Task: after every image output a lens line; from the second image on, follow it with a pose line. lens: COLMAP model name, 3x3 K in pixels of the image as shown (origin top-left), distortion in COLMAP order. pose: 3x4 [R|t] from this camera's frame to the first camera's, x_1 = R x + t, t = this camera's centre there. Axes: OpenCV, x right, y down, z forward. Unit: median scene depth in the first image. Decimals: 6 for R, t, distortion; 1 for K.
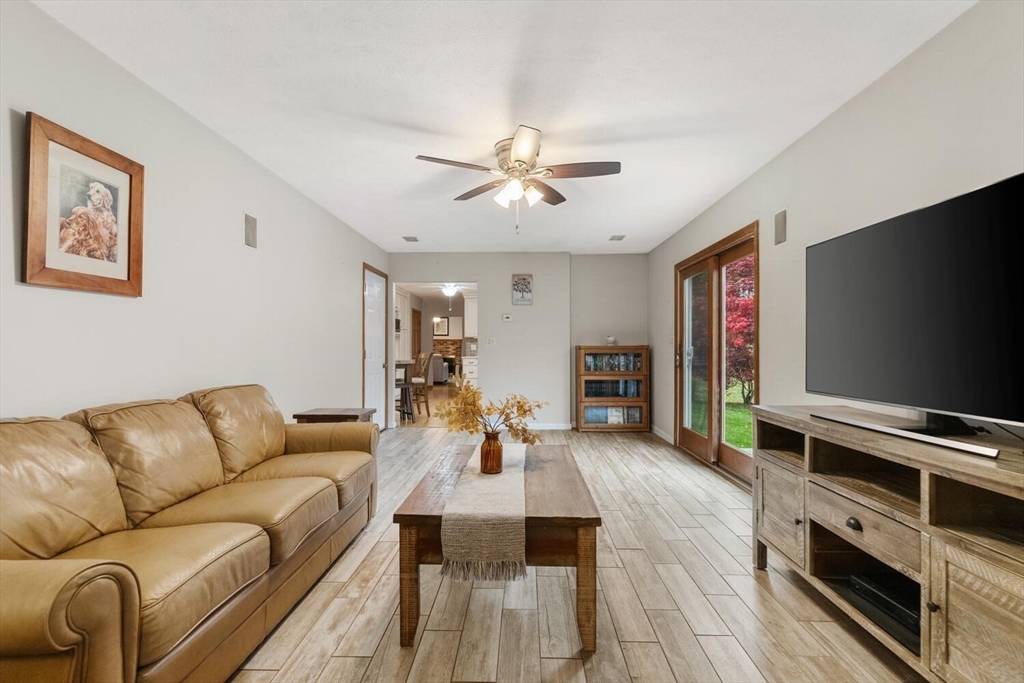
lens RADIAL K [[467.0, 0, 513.2], [0, 467.0, 340.7], [0, 0, 1]] dist [0.014294, -0.000205]
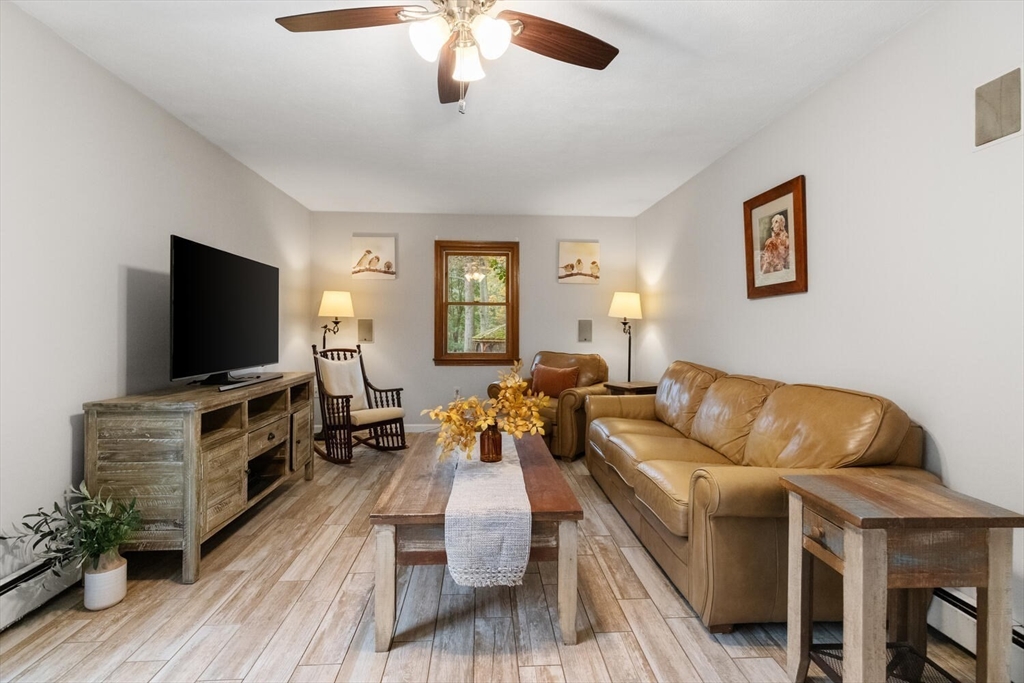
lens RADIAL K [[467.0, 0, 510.2], [0, 467.0, 340.1], [0, 0, 1]] dist [0.014294, -0.000205]
pose [[-0.996101, -0.001853, -0.088195, 0.000215], [-0.002616, 0.999960, 0.008543, 0.014468], [0.088176, 0.008741, -0.996067, 2.239363]]
